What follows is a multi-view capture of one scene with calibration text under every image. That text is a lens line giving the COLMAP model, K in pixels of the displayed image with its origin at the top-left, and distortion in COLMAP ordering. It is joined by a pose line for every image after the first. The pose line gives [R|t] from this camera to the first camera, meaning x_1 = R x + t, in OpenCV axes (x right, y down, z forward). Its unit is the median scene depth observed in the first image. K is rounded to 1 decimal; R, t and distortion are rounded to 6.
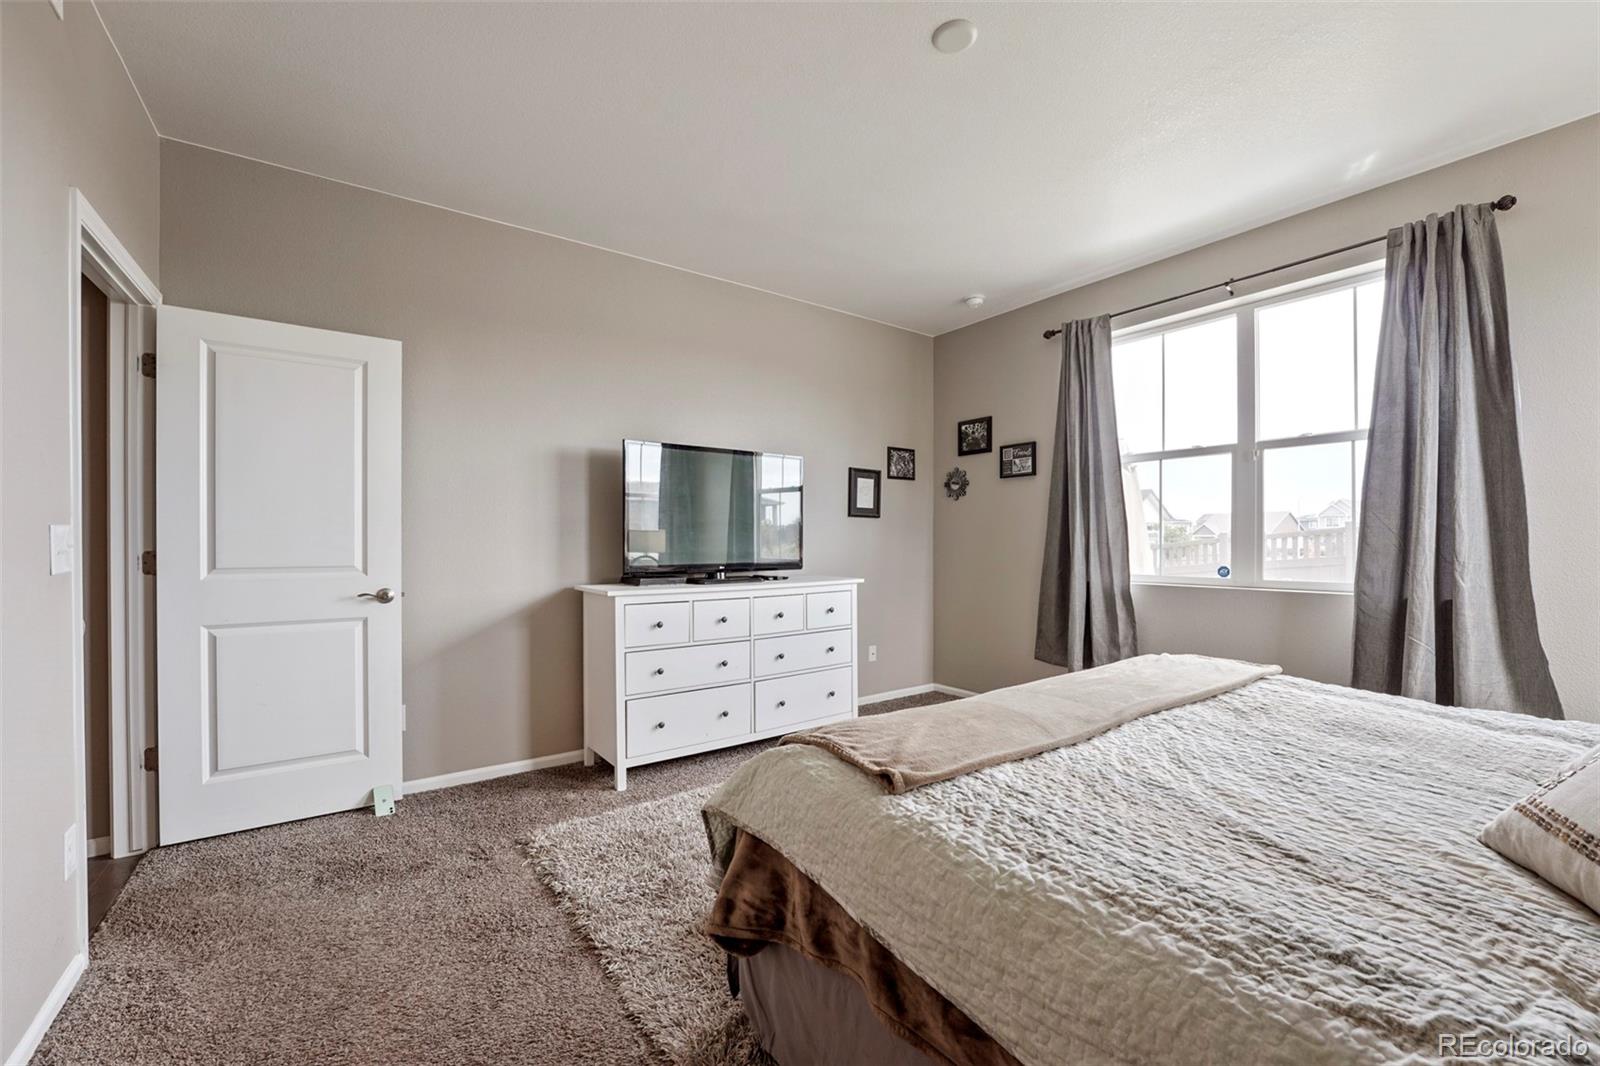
lens RADIAL K [[665.2, 0, 798.1], [0, 665.2, 544.9], [0, 0, 1]] dist [-0.020078, -0.000449]
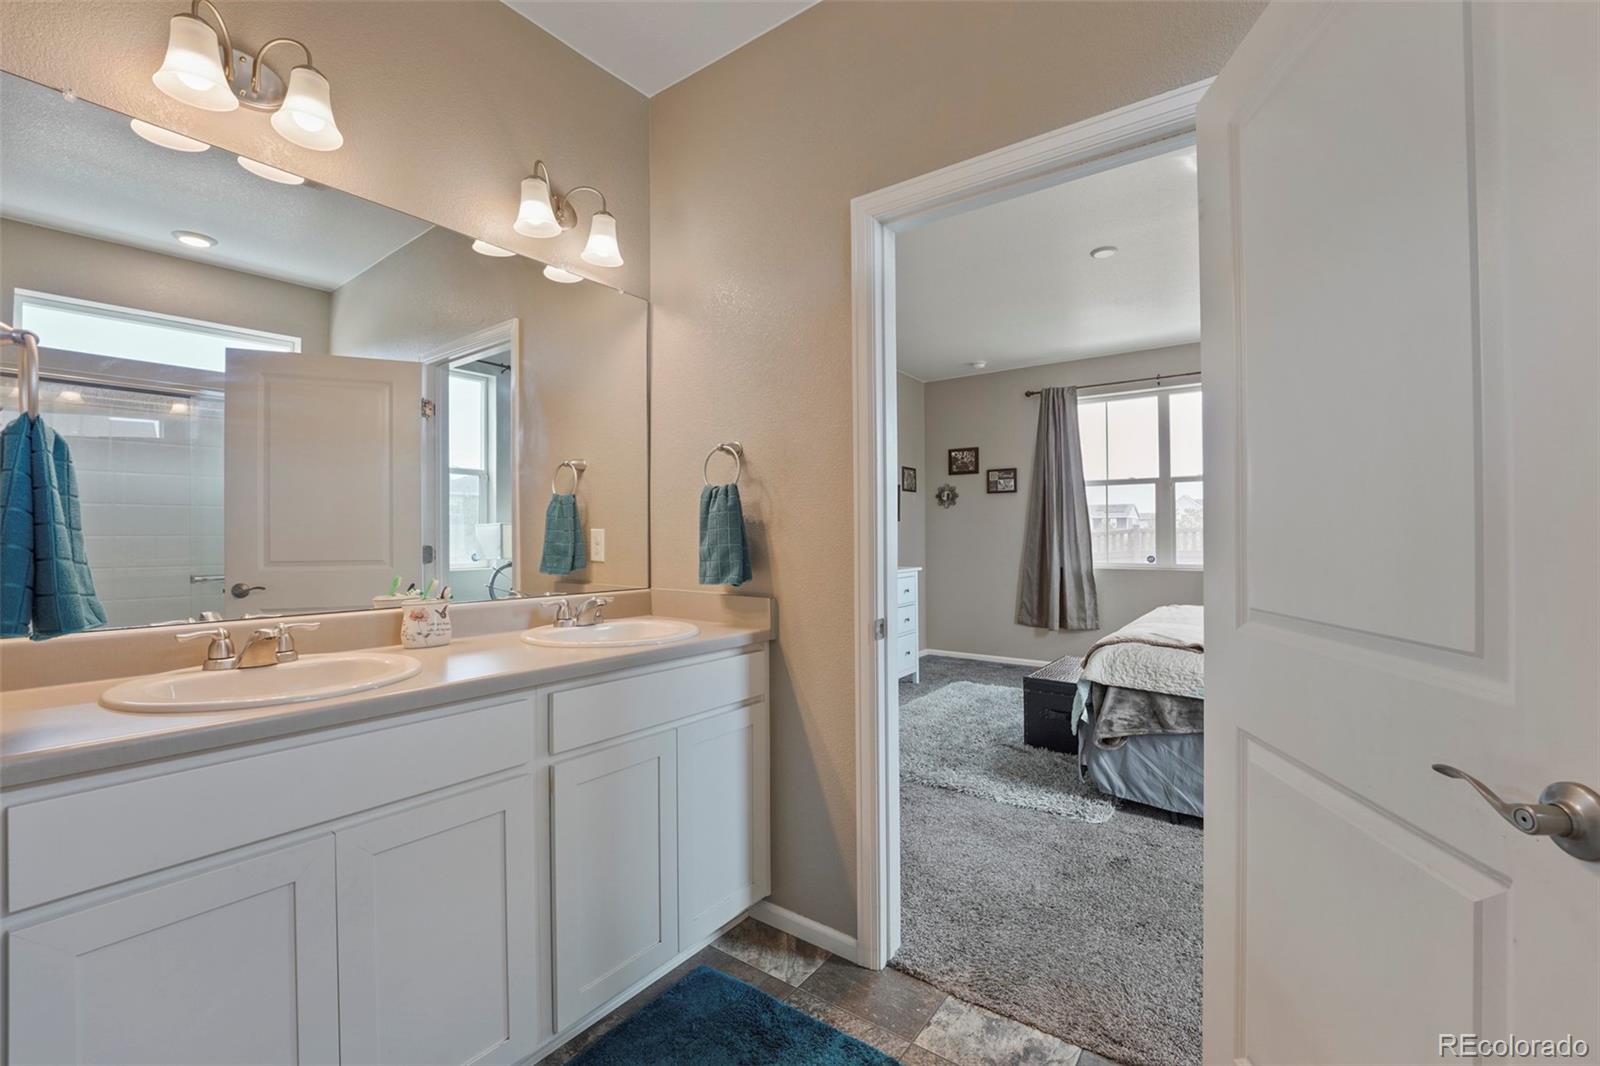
lens RADIAL K [[665.2, 0, 791.4], [0, 665.2, 527.6], [0, 0, 1]] dist [-0.020078, -0.000449]
pose [[0.960730, 0.007112, 0.277395, -0.534210], [-0.001696, 0.999803, -0.019760, -0.001919], [-0.277481, 0.018513, 0.960553, -0.234110]]
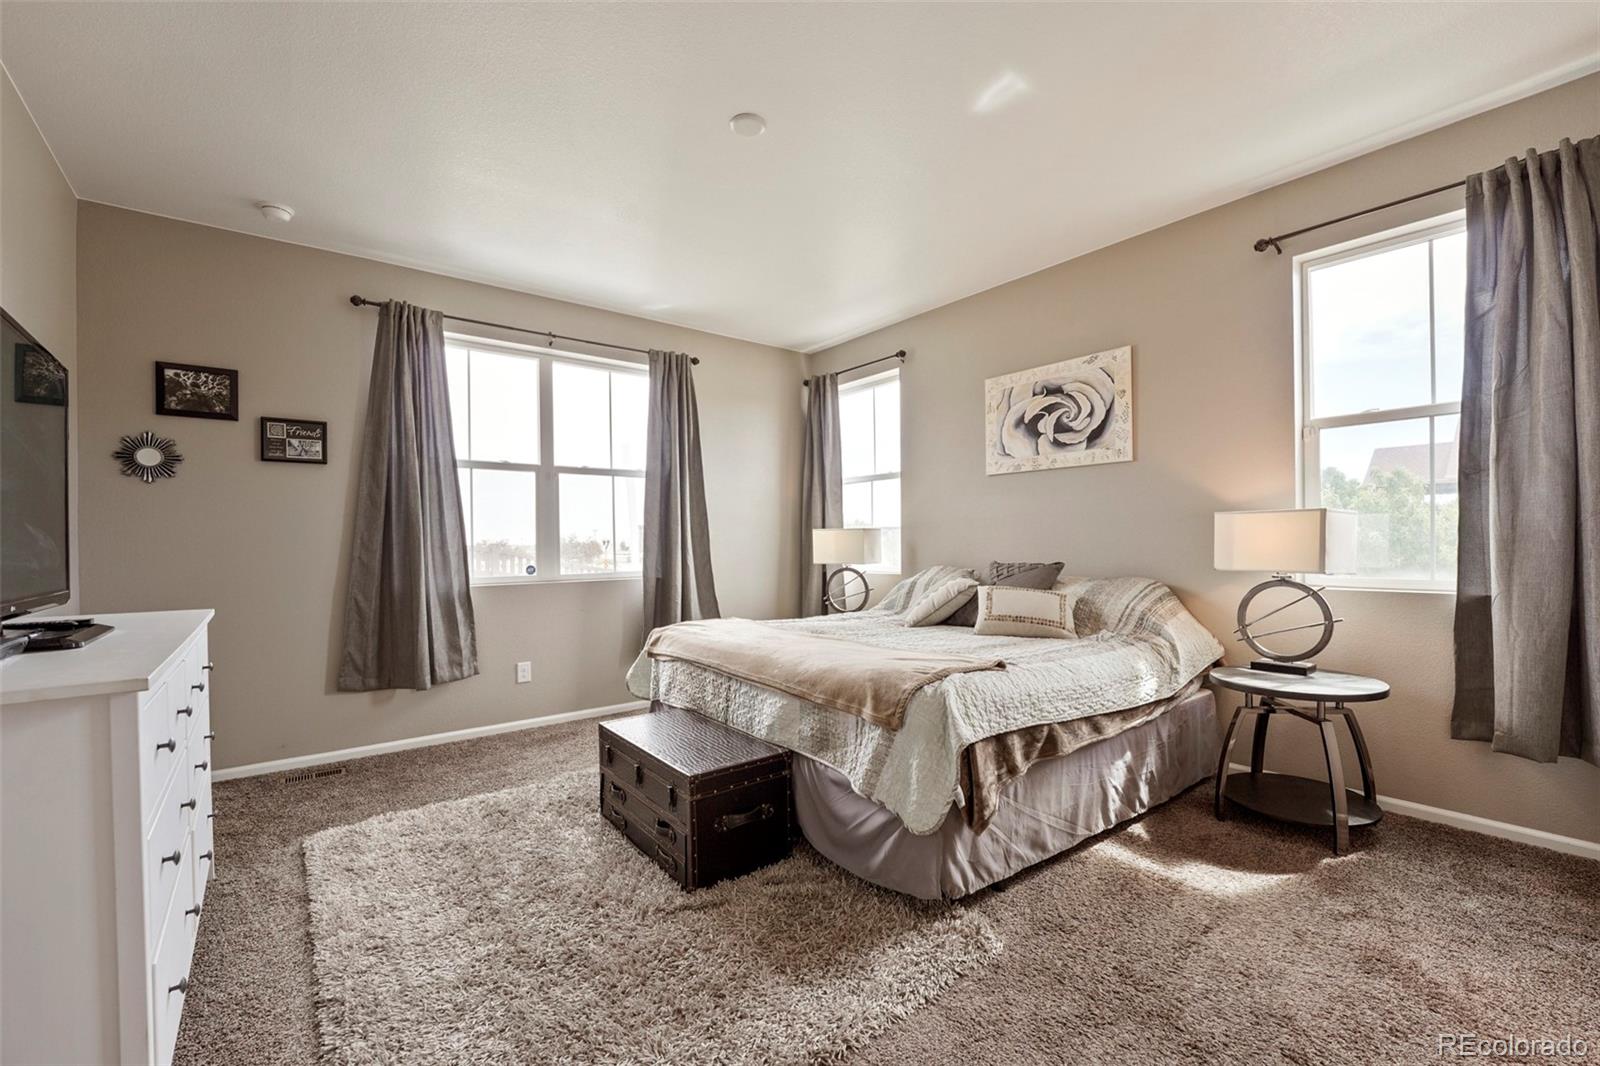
lens RADIAL K [[665.2, 0, 773.6], [0, 665.2, 541.3], [0, 0, 1]] dist [-0.020078, -0.000449]
pose [[-0.030699, 0.007467, 0.999501, -0.502980], [0.015363, 0.999857, -0.006998, 0.003105], [-0.999411, 0.015140, -0.030809, 0.529123]]
